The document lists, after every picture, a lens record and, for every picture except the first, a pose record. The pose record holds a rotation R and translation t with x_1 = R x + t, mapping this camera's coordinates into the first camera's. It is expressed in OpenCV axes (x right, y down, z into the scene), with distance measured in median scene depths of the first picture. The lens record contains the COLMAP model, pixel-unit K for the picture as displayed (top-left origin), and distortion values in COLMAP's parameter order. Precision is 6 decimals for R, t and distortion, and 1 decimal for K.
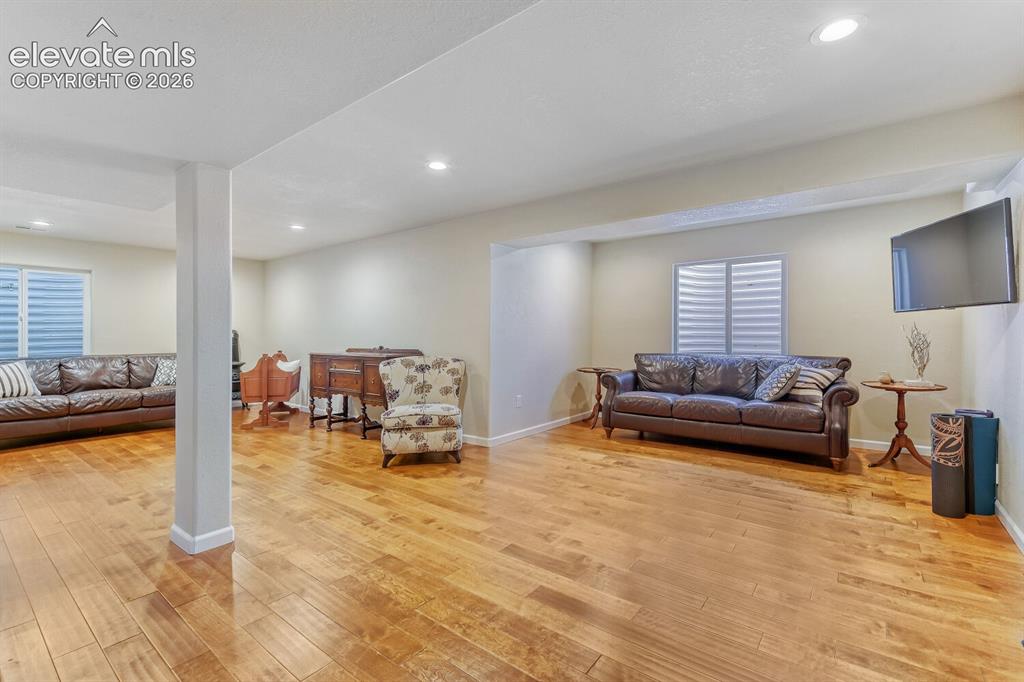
lens RADIAL K [[455.1, 0, 514.4], [0, 455.1, 339.5], [0, 0, 1]] dist [0.014025, -0.007292]
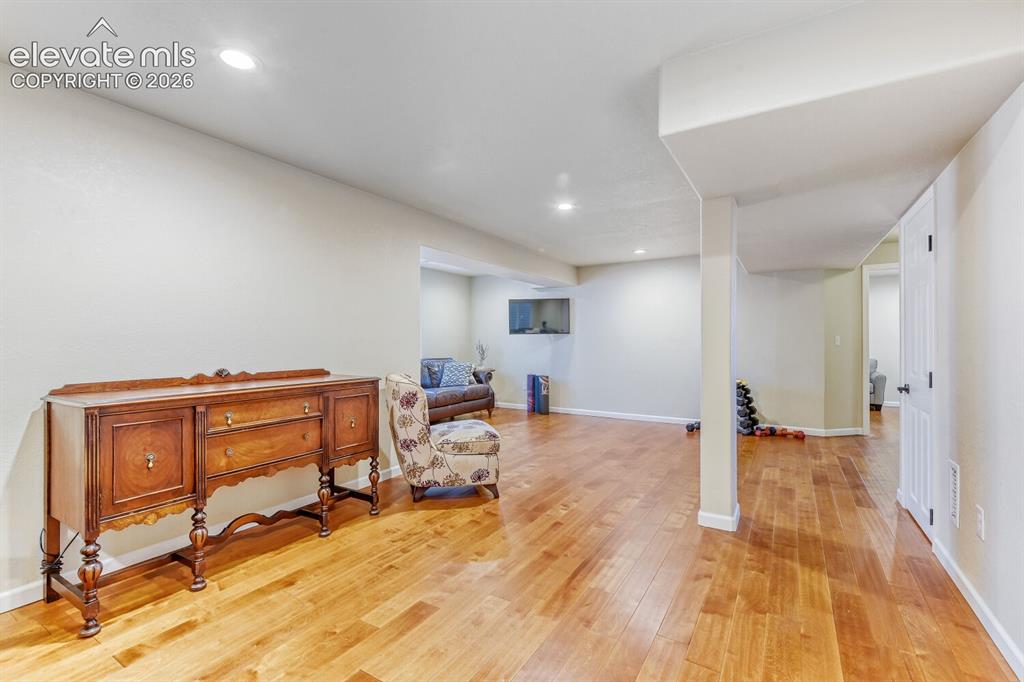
lens RADIAL K [[455.1, 0, 514.4], [0, 455.1, 339.5], [0, 0, 1]] dist [0.014025, -0.007292]
pose [[-0.118600, 0.008085, 0.992909, -0.891332], [0.016839, 0.999839, -0.006130, -0.009847], [-0.992799, 0.015993, -0.118718, 0.828496]]
